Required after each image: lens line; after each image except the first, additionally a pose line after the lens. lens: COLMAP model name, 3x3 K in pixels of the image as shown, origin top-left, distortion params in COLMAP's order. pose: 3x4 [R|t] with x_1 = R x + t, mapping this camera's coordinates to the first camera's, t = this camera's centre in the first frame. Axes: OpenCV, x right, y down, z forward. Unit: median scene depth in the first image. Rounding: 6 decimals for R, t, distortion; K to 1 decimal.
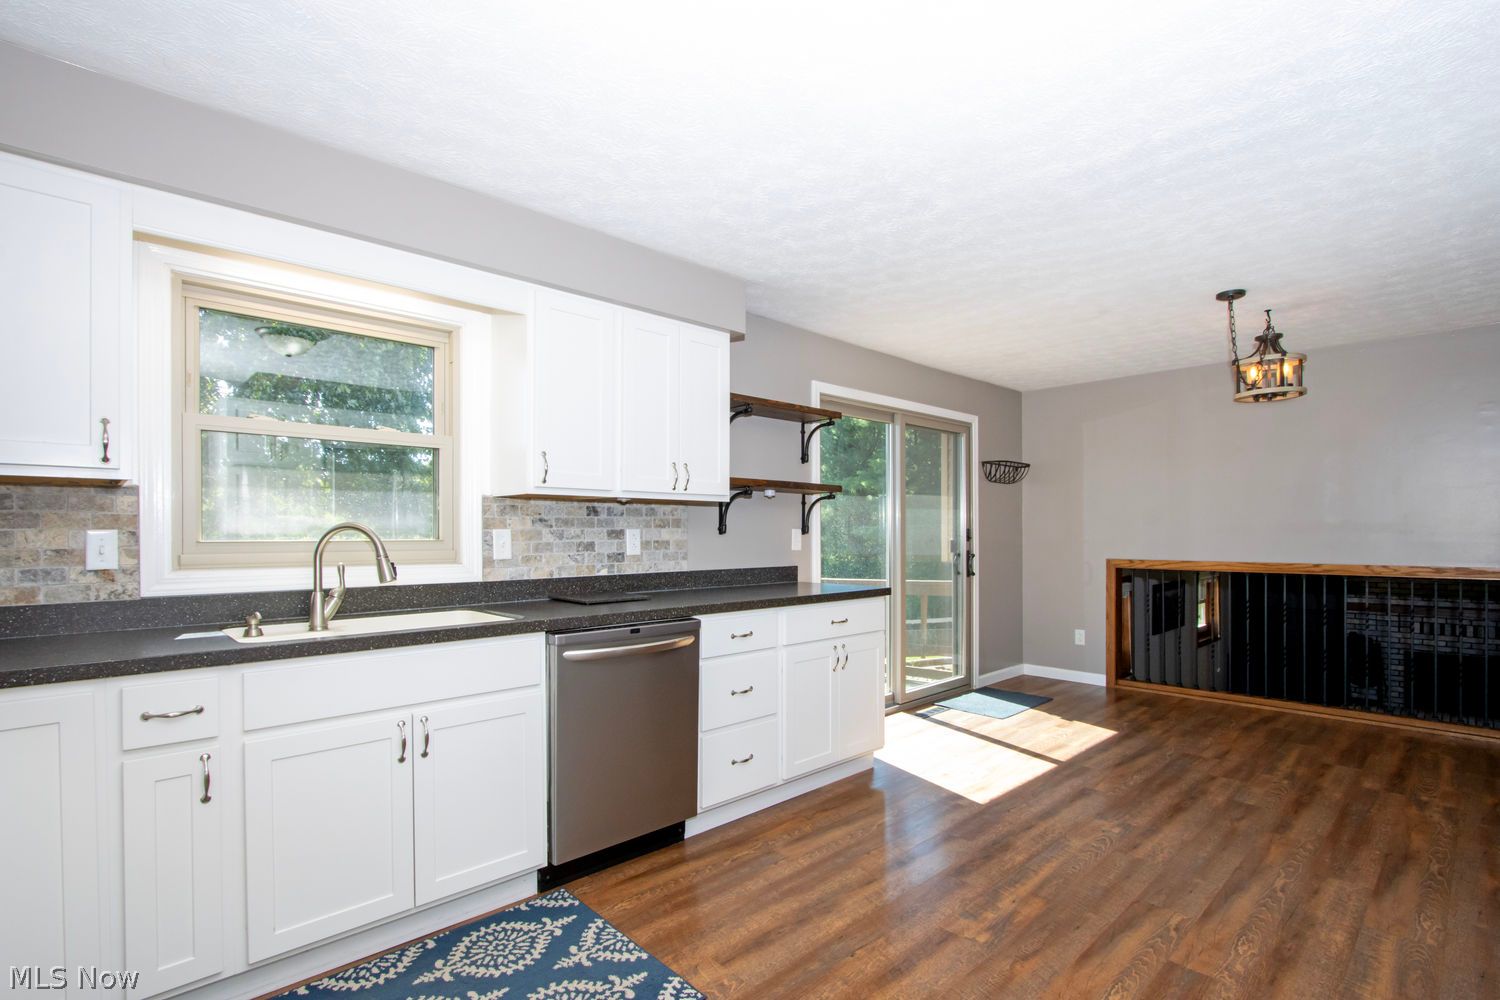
lens RADIAL K [[723.2, 0, 729.9], [0, 723.2, 530.3], [0, 0, 1]] dist [-0.012888, 0.000416]
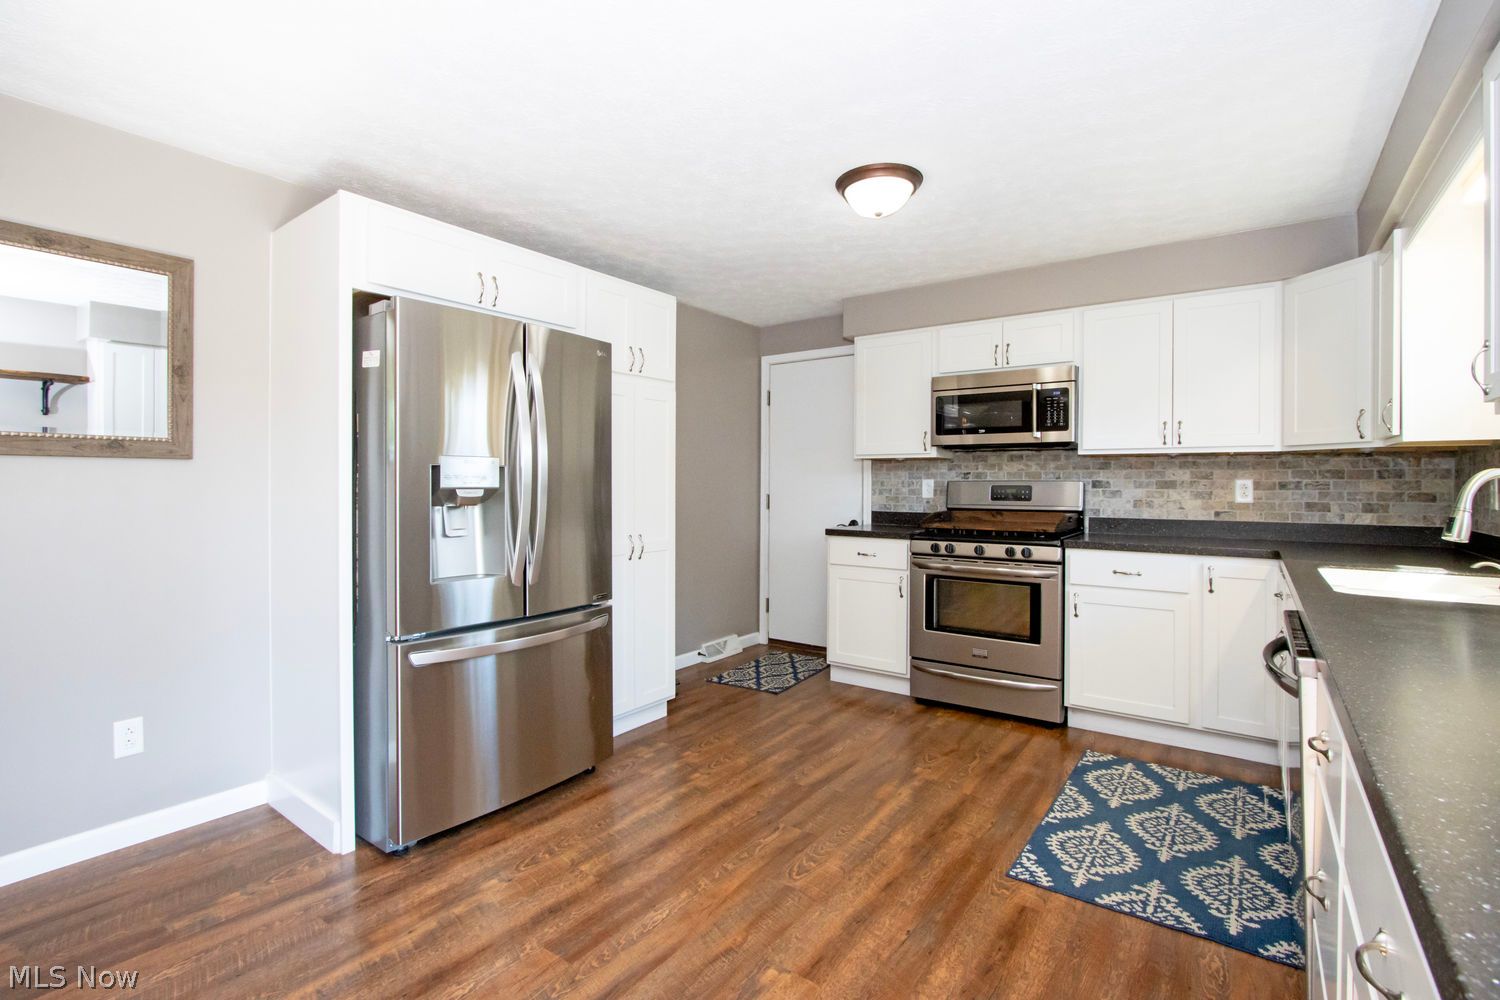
lens RADIAL K [[692.6, 0, 739.4], [0, 692.6, 484.0], [0, 0, 1]] dist [-0.012205, 0.001052]
pose [[-0.981695, 0.001355, -0.190454, 0.369247], [0.001319, 0.999999, 0.000321, 0.003692], [0.190454, 0.000064, -0.981696, 1.219403]]
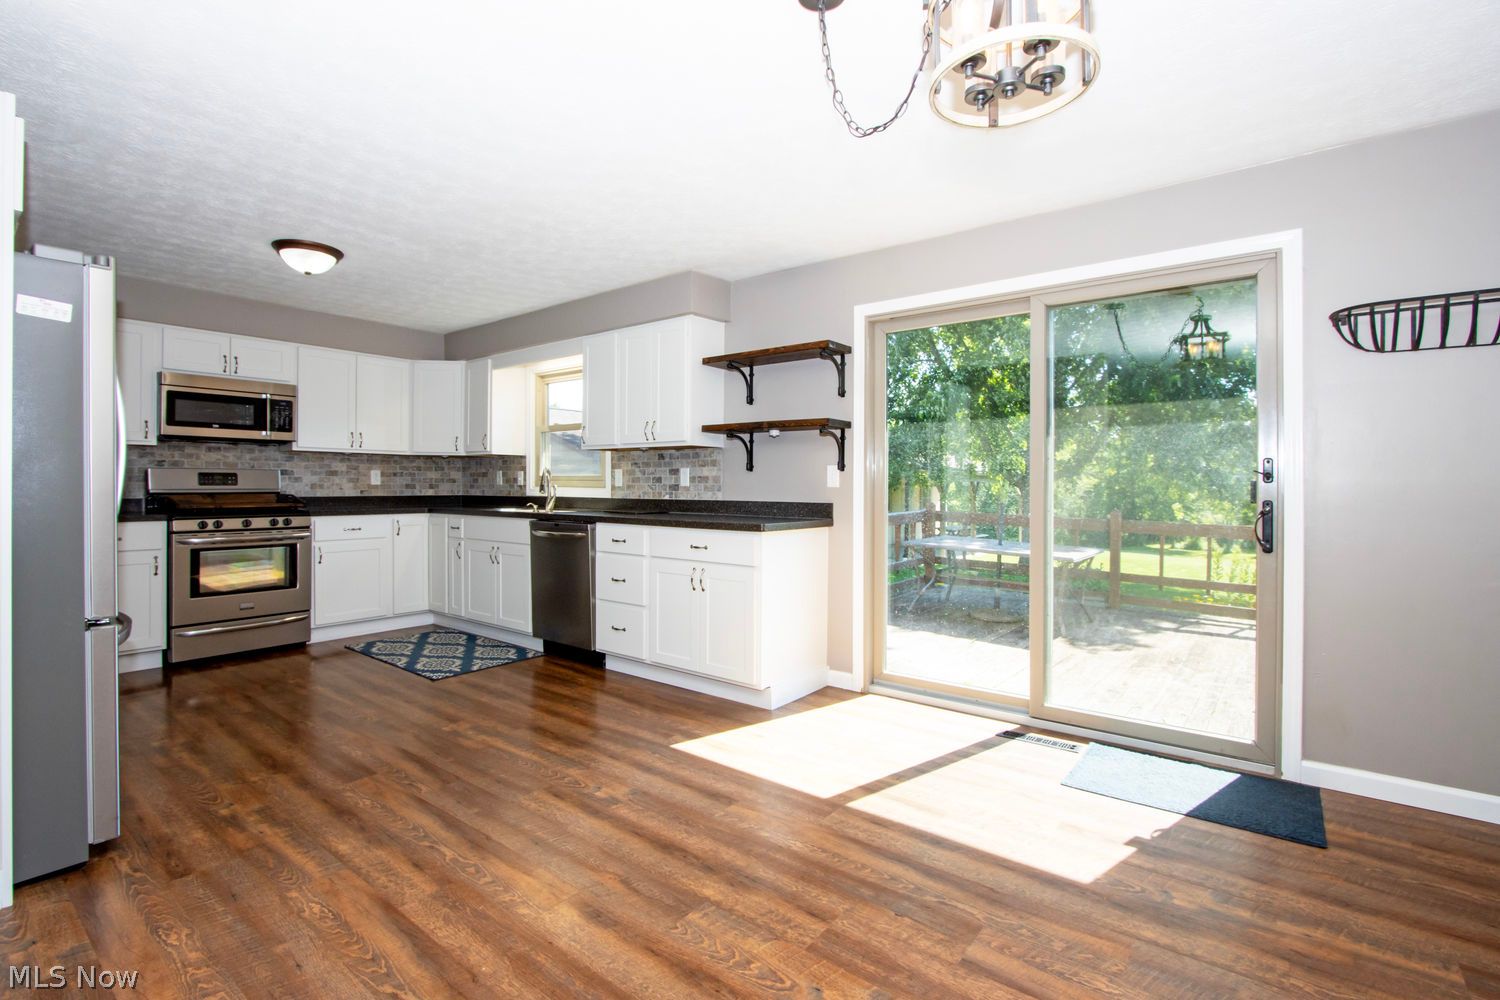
lens RADIAL K [[687.1, 0, 729.7], [0, 687.1, 487.6], [0, 0, 1]] dist [-0.012623, 0.000458]
pose [[0.137280, 0.008793, -0.990493, 1.296130], [-0.001642, 0.999961, 0.008650, 0.026551], [0.990531, 0.000439, 0.137289, 0.965971]]
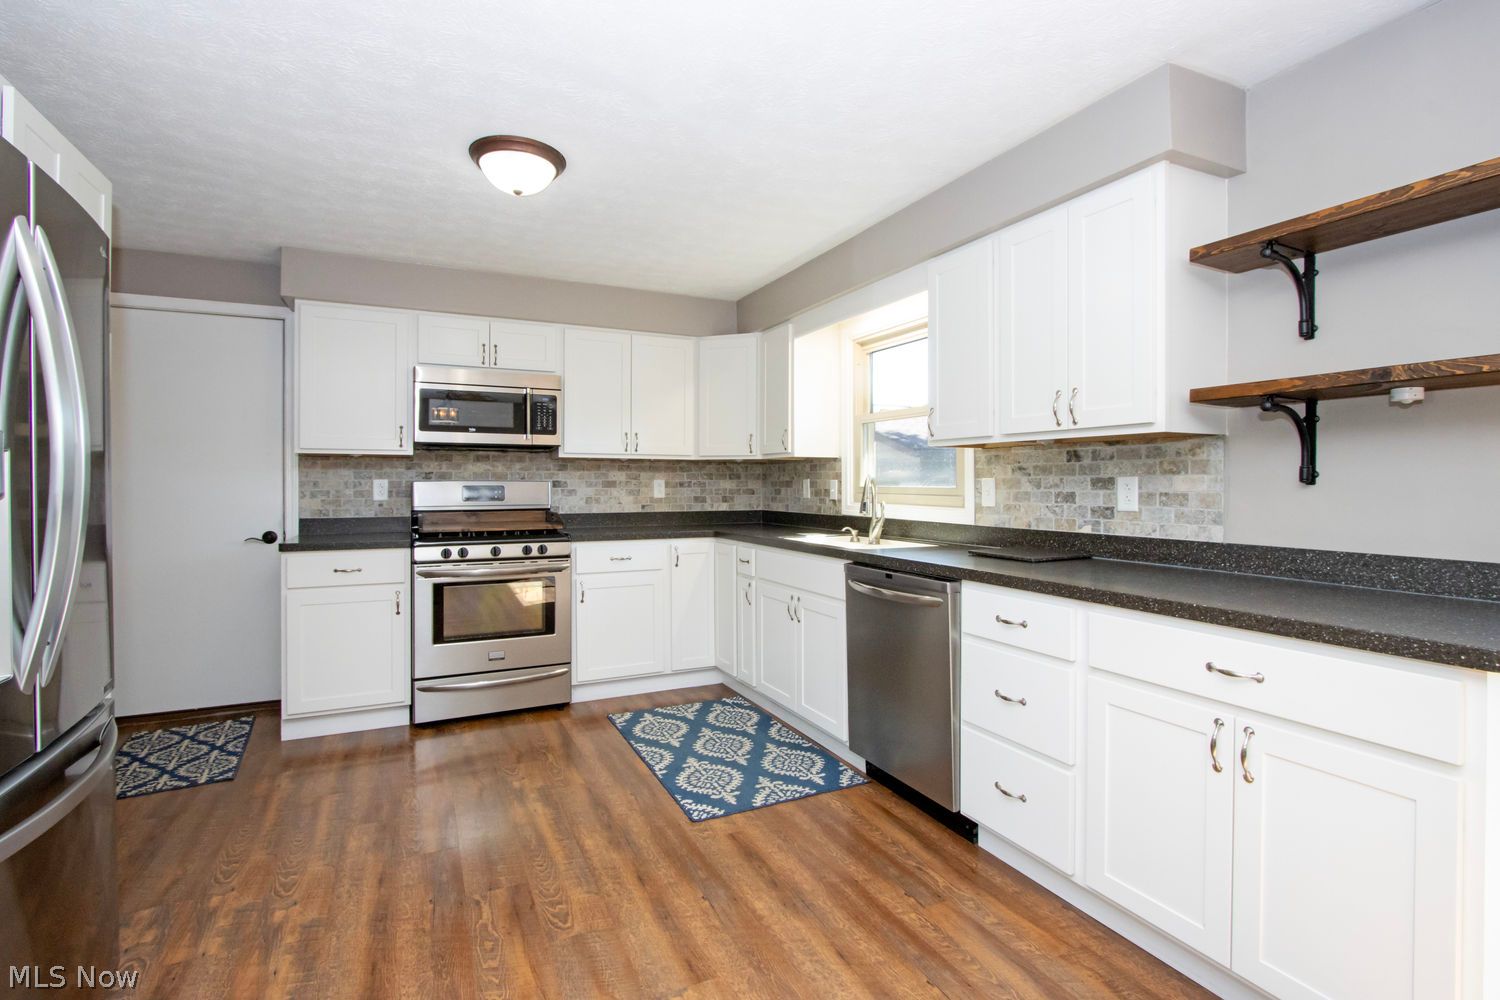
lens RADIAL K [[692.6, 0, 739.4], [0, 692.6, 484.0], [0, 0, 1]] dist [-0.012205, 0.001052]
pose [[-0.301013, 0.004119, -0.953611, 0.716337], [0.003865, 0.999988, 0.003099, 0.002301], [0.953612, -0.002753, -0.301025, 0.889808]]
